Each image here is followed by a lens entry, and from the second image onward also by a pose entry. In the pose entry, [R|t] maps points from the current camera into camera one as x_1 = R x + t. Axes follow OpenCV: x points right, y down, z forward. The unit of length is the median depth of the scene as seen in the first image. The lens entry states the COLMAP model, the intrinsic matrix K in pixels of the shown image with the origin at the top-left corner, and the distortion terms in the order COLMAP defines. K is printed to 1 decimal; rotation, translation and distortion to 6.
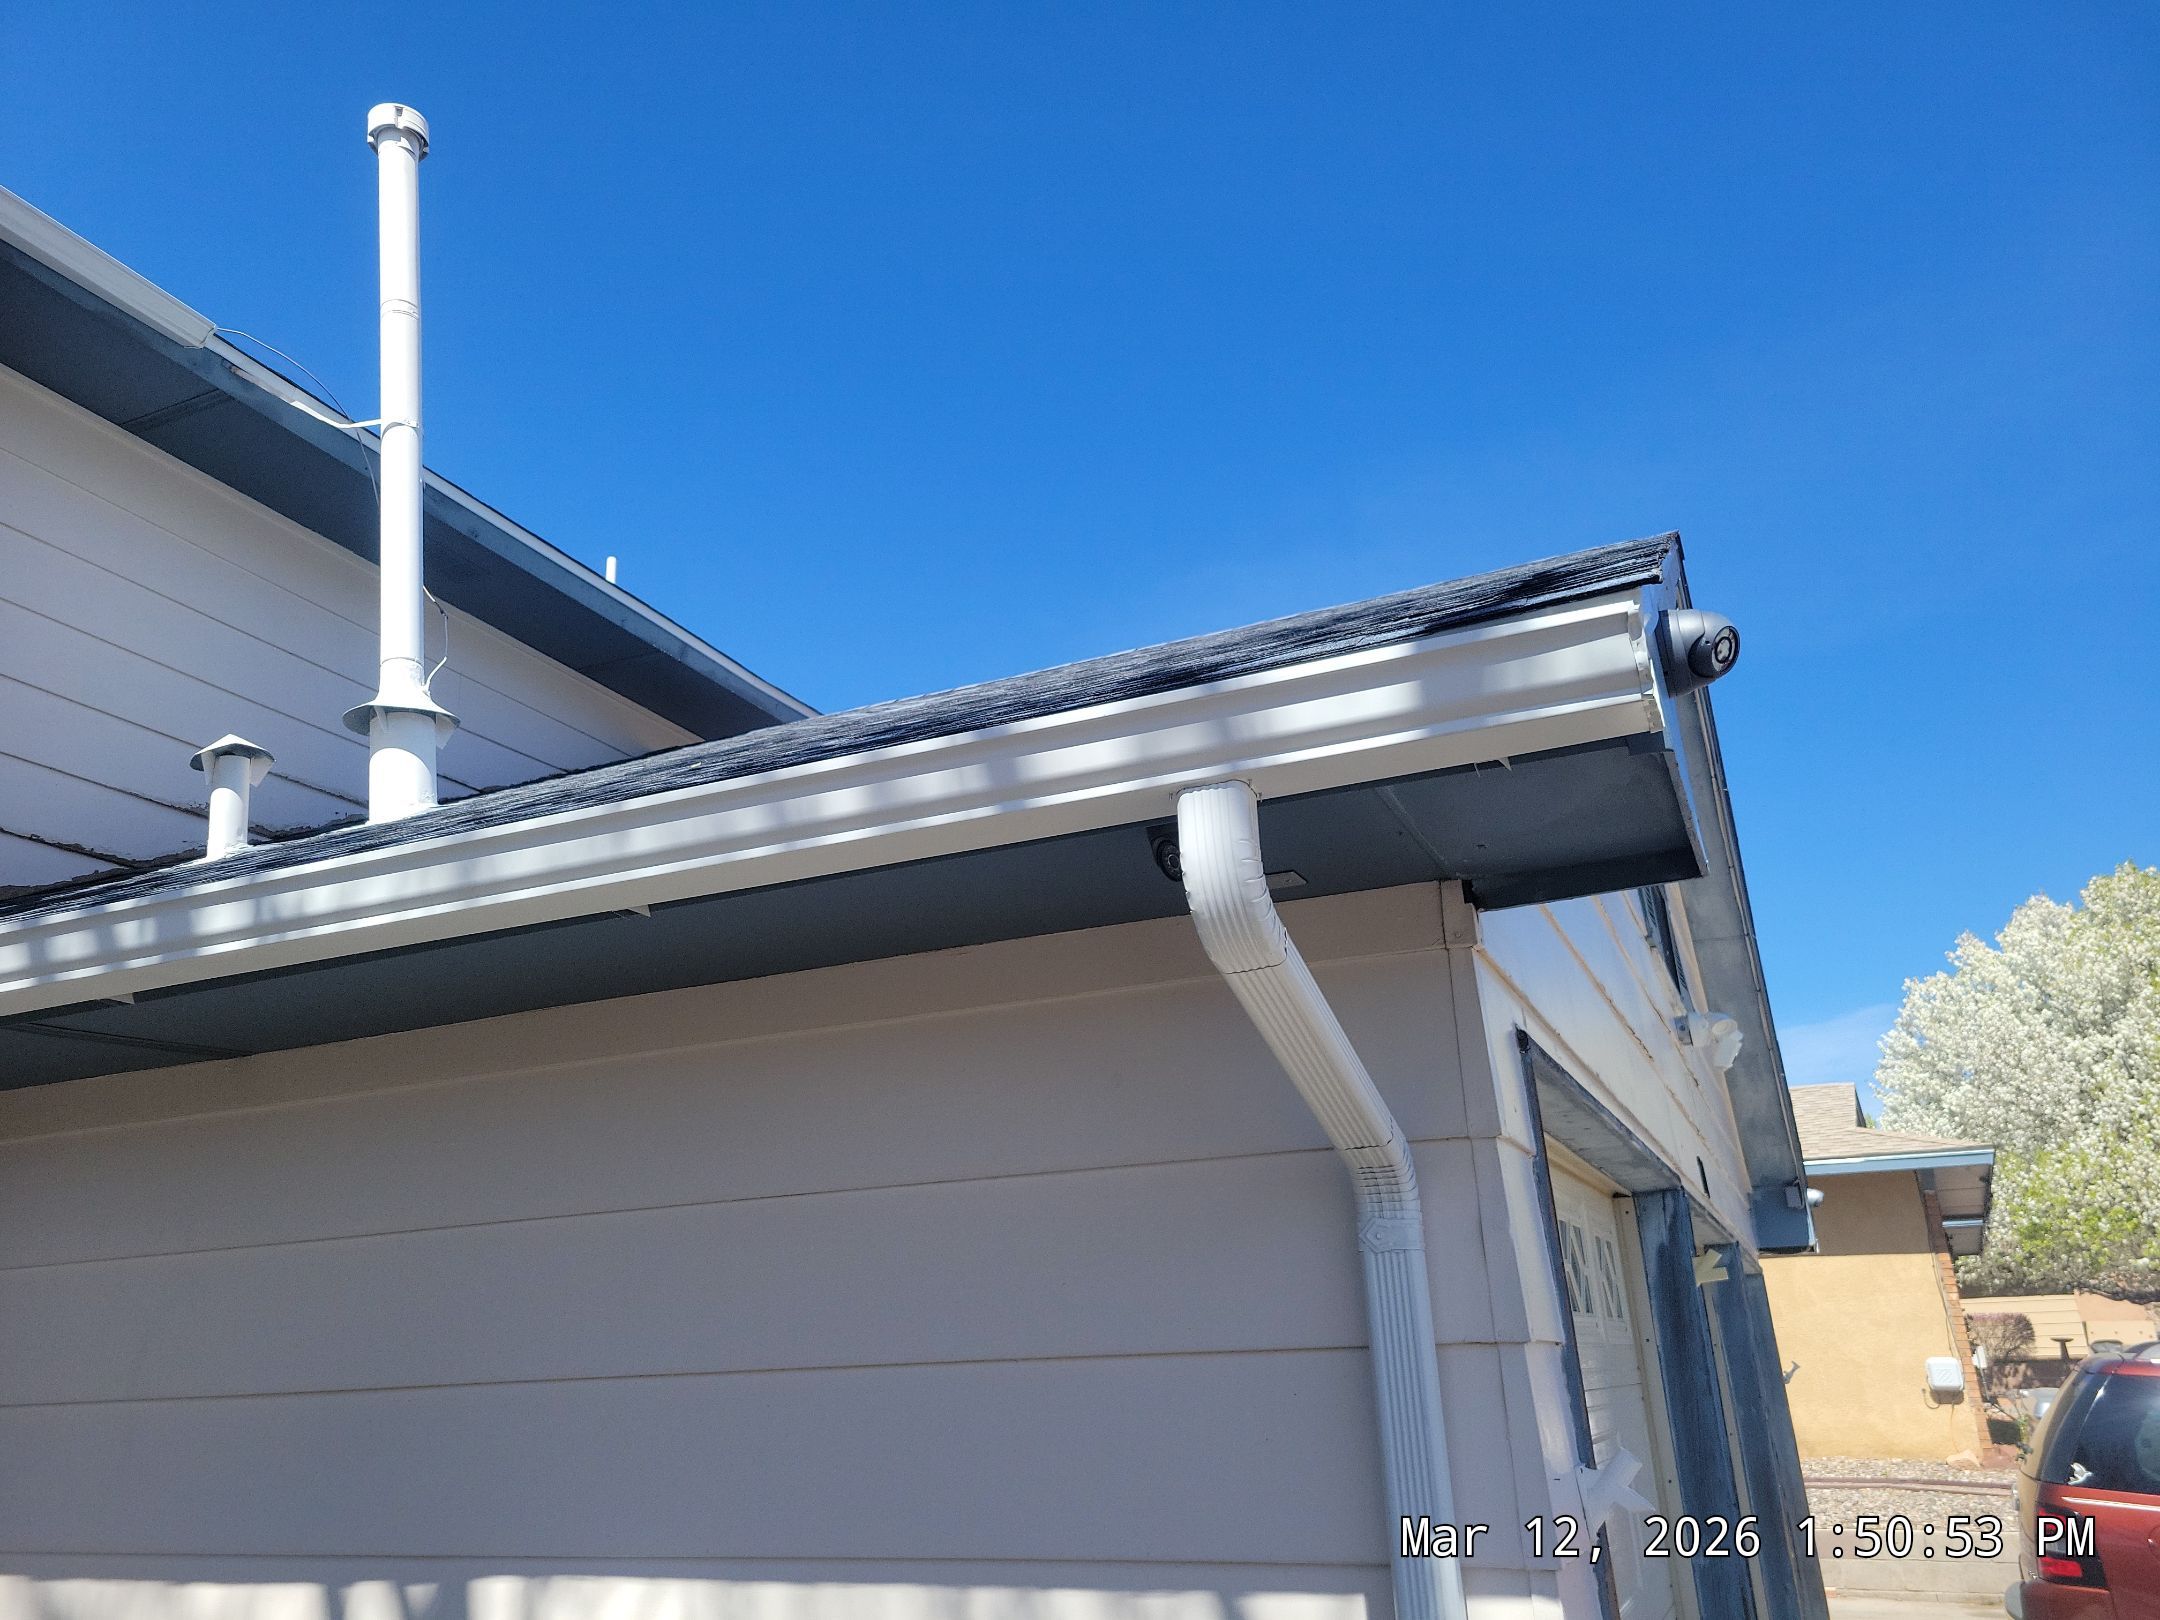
lens RADIAL K [[1631.3, 0, 1072.9], [0, 1631.3, 806.6], [0, 0, 1]] dist [0.029980, -0.004258]
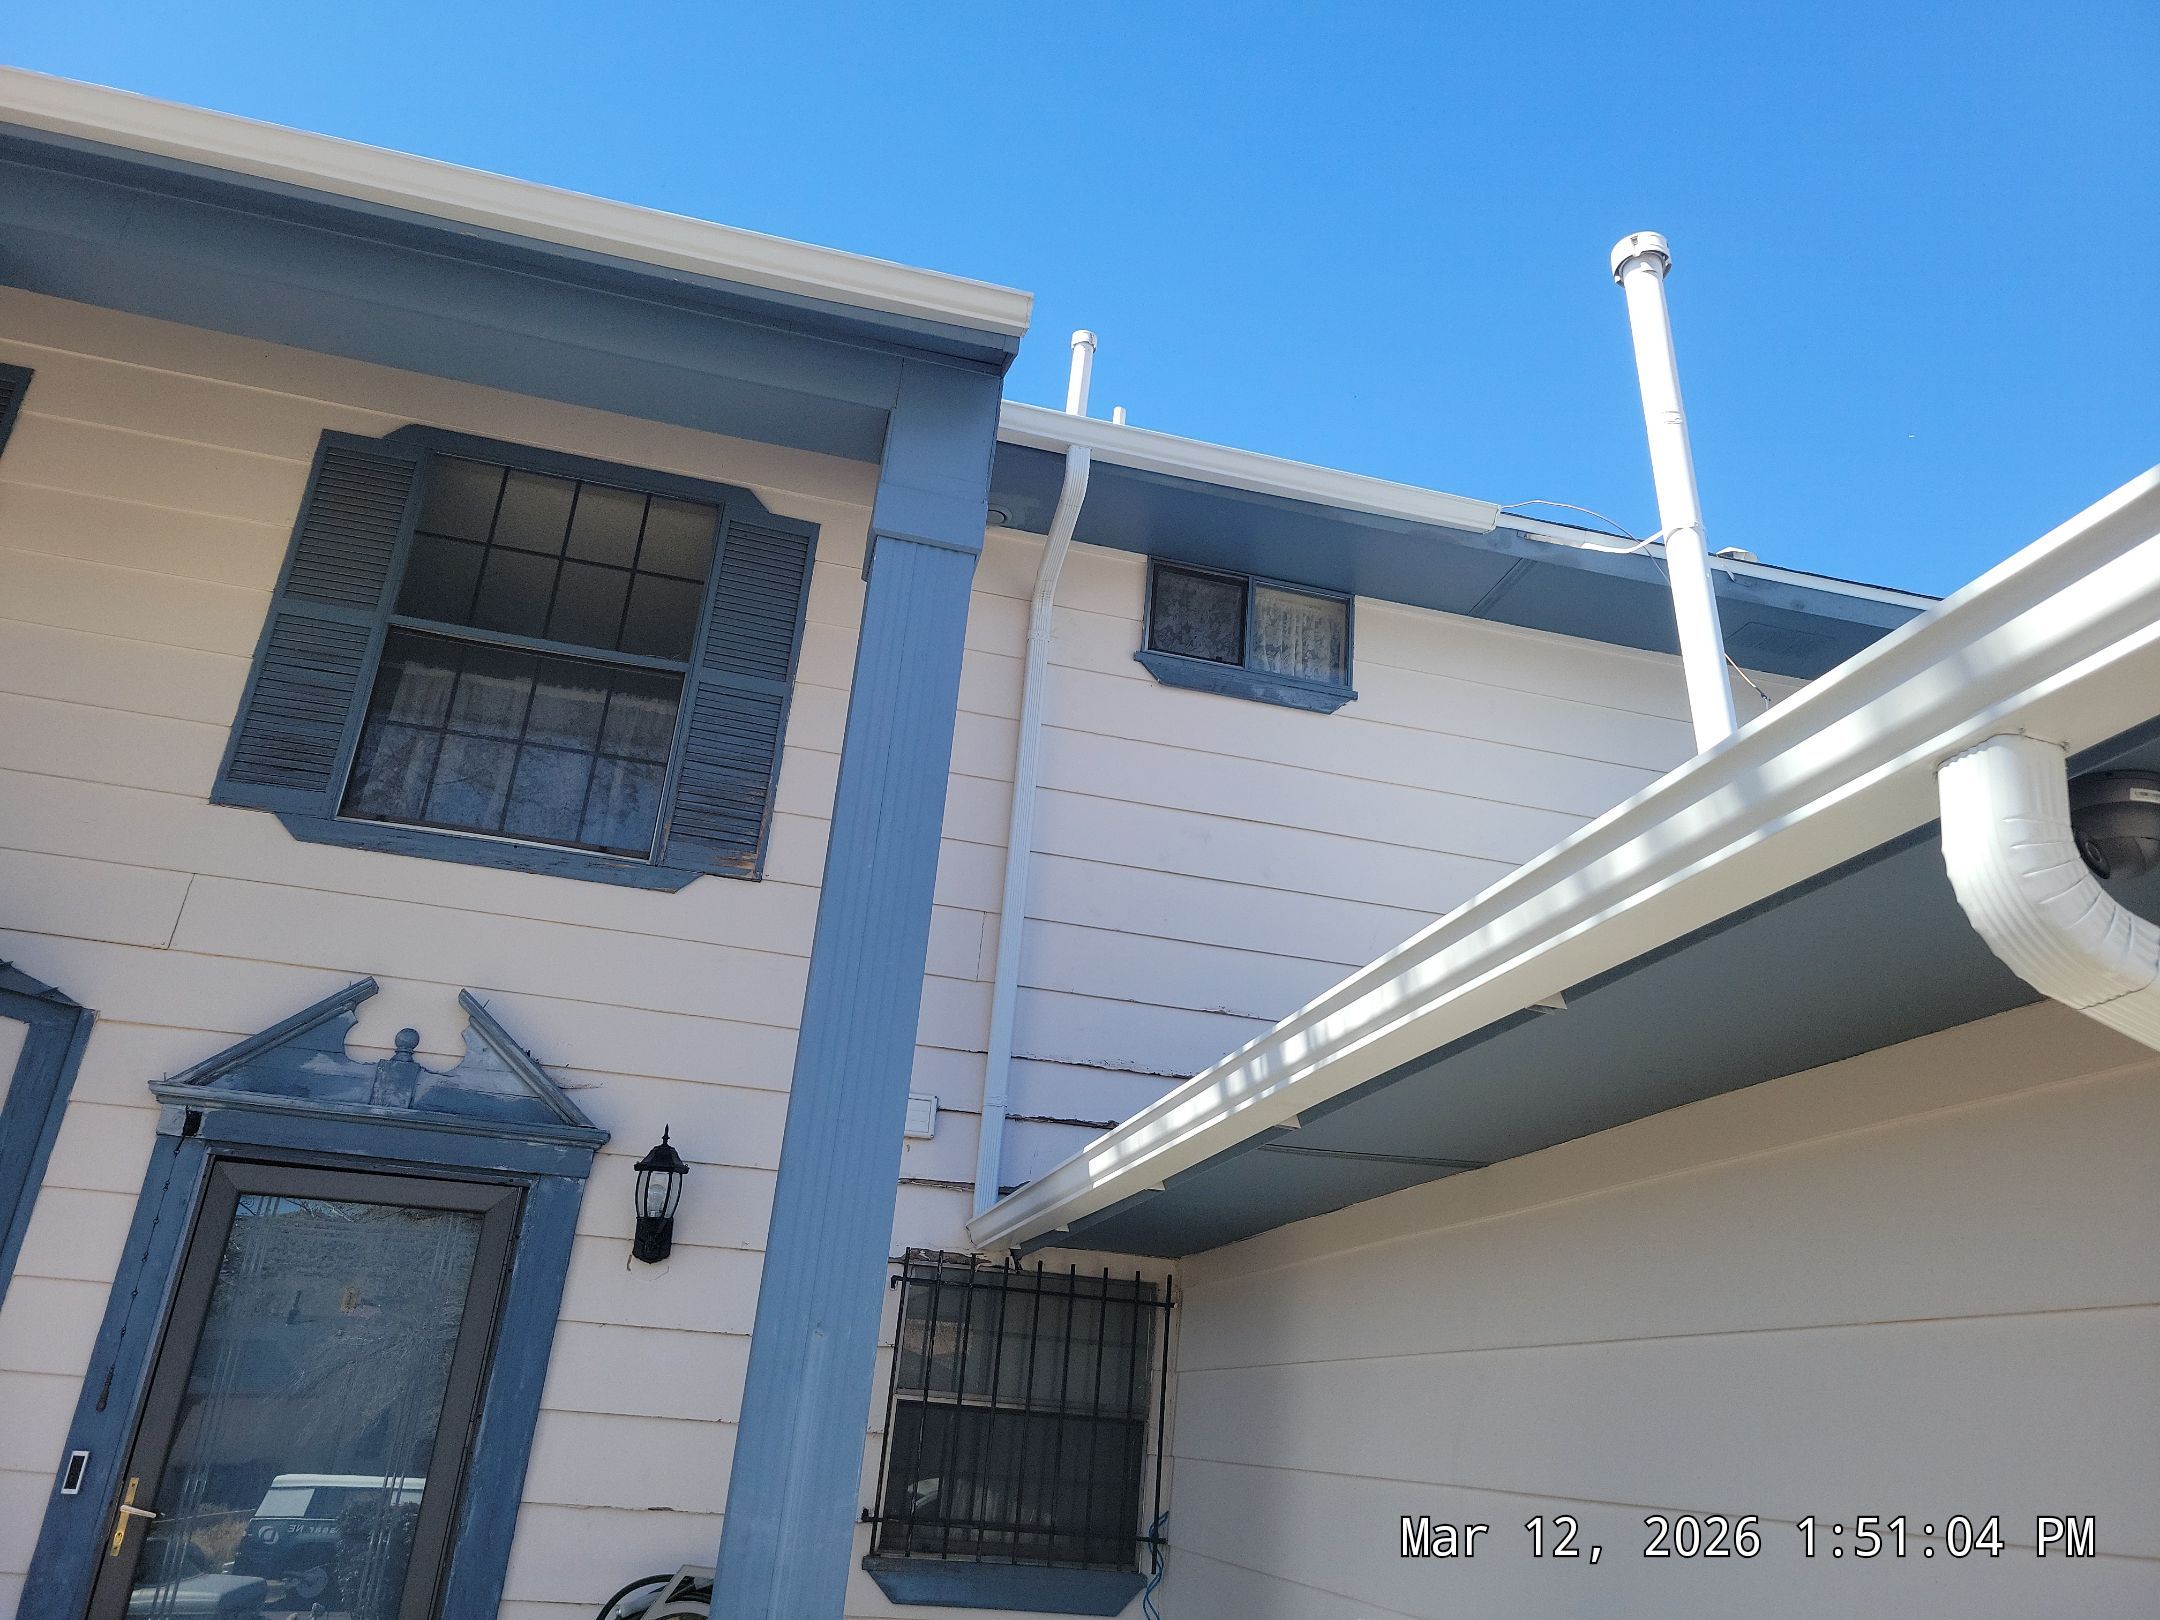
lens RADIAL K [[1621.2, 0, 1077.9], [0, 1621.2, 786.1], [0, 0, 1]] dist [0.062011, -0.000382]
pose [[0.595265, -0.221680, -0.772346, 0.169331], [0.166764, 0.974346, -0.151130, 0.019665], [0.786034, -0.038837, 0.616962, 0.107368]]
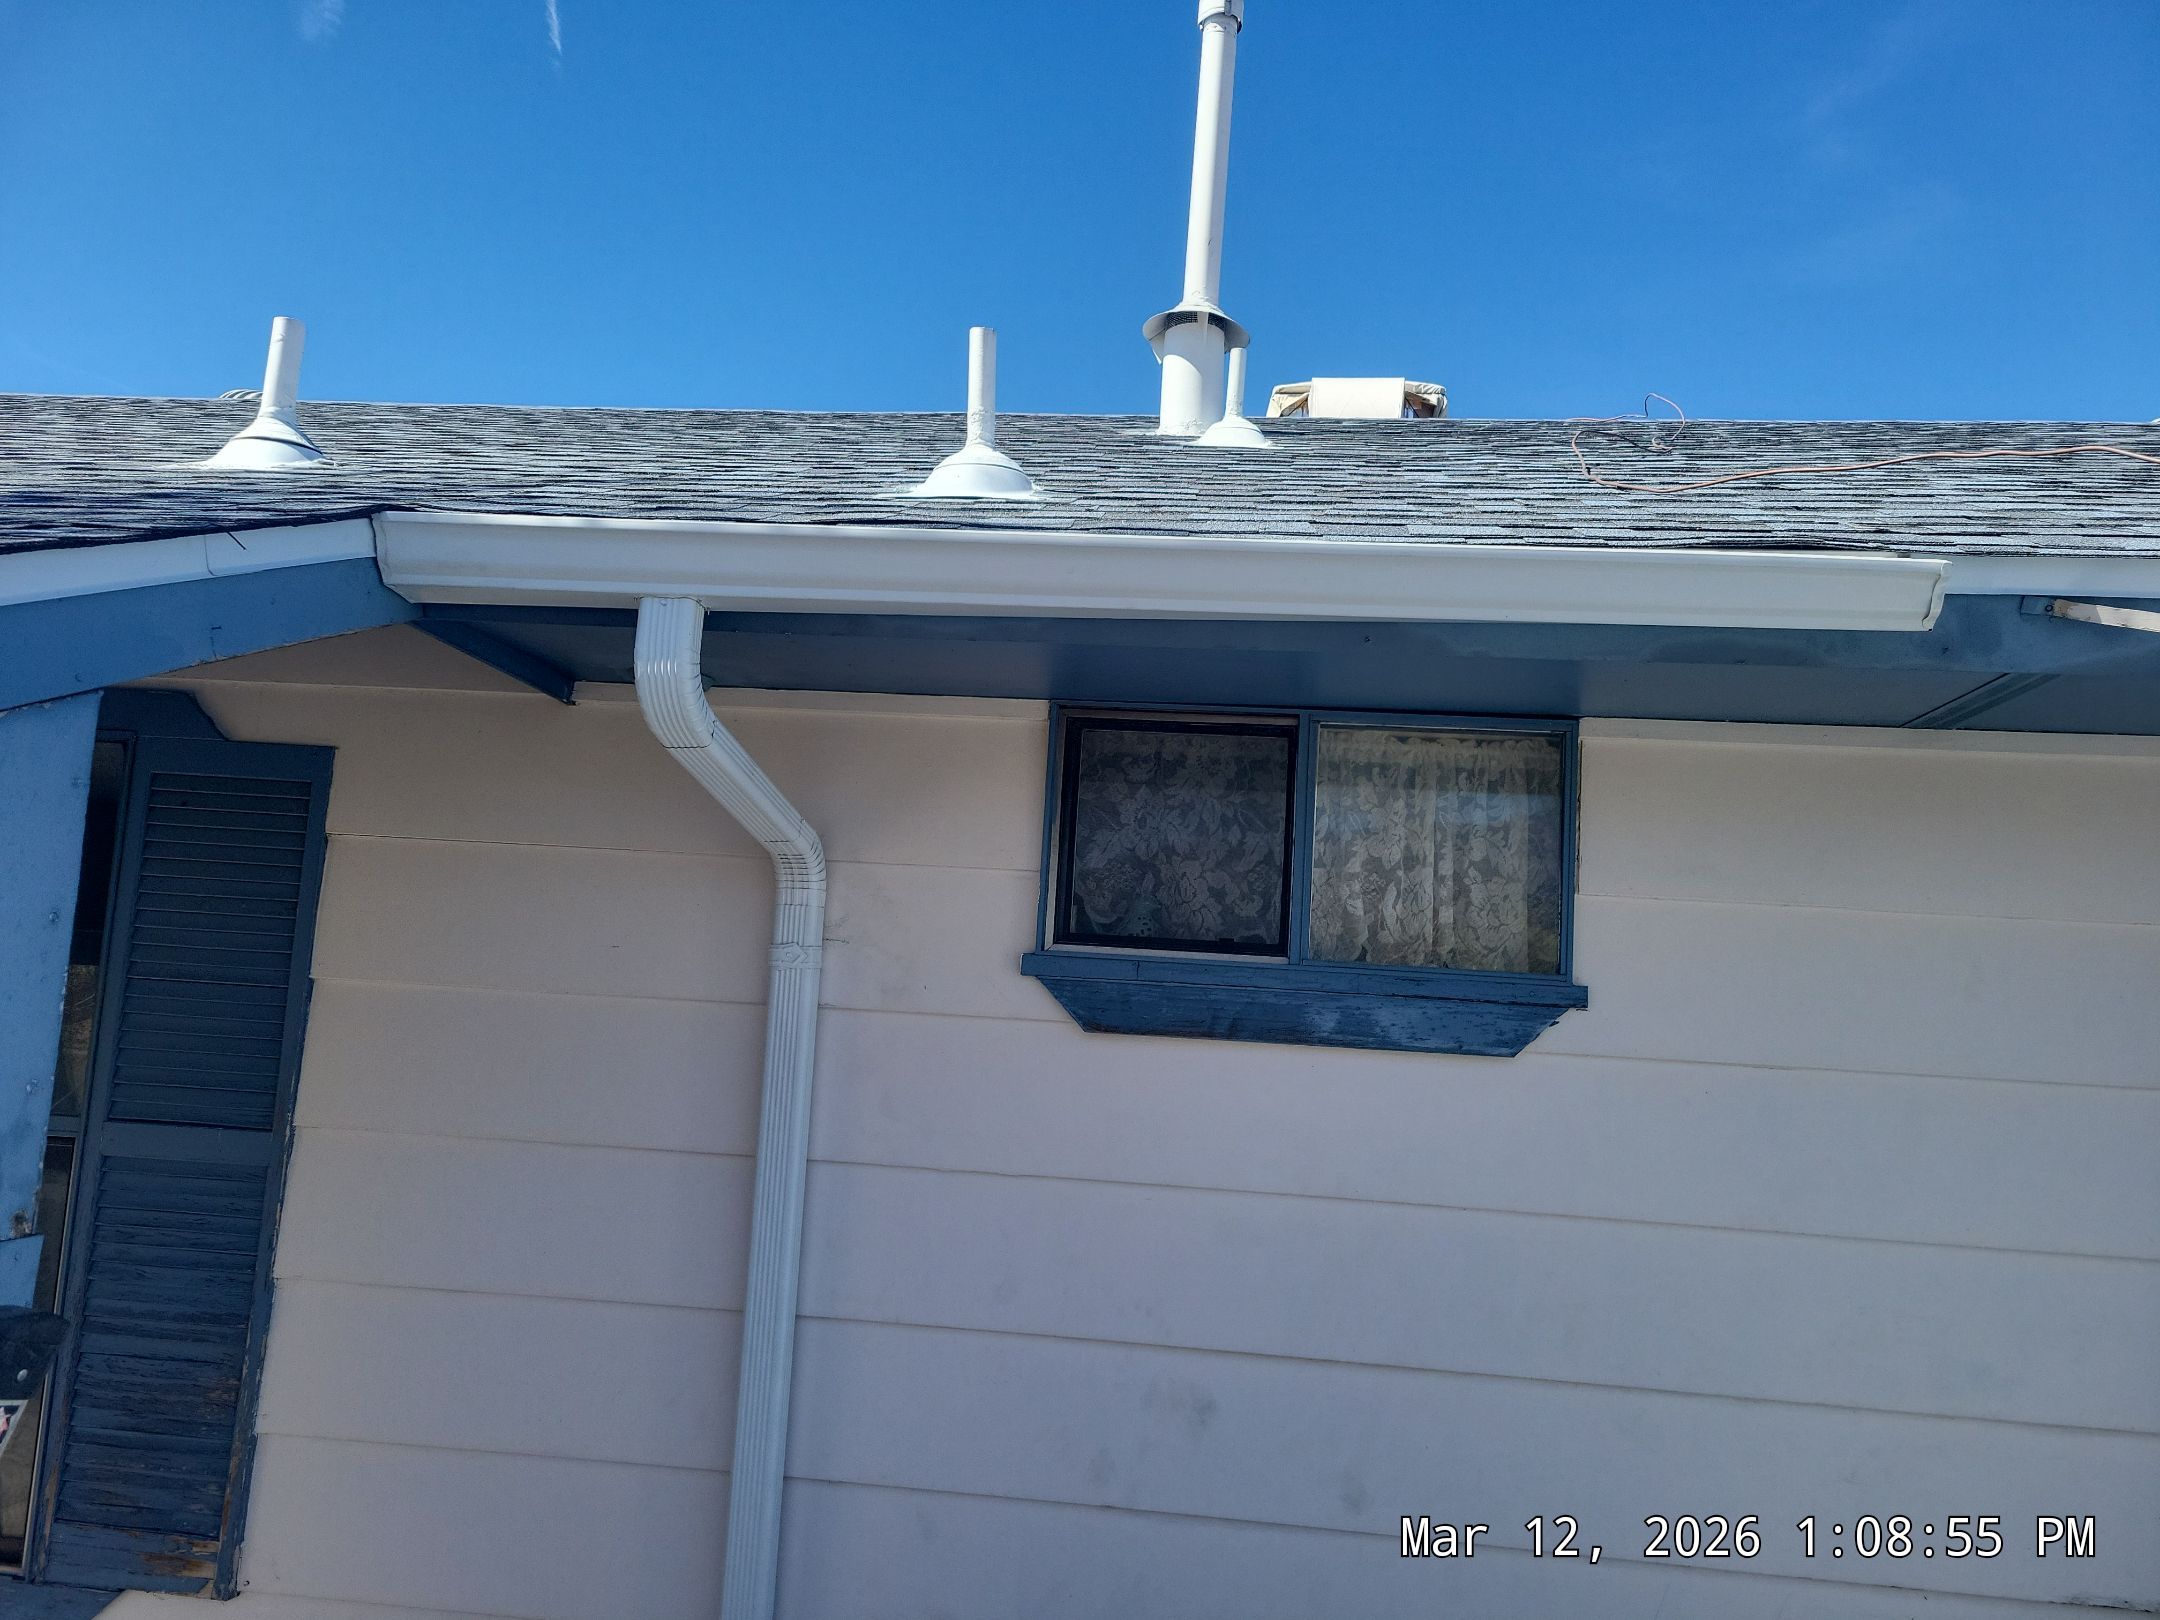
lens RADIAL K [[1631.3, 0, 1072.9], [0, 1631.3, 806.6], [0, 0, 1]] dist [0.029980, -0.004258]
pose [[0.295986, -0.045082, -0.954128, -0.312500], [0.253589, 0.966749, 0.032990, -0.403263], [0.920915, -0.251721, 0.297577, 0.939830]]
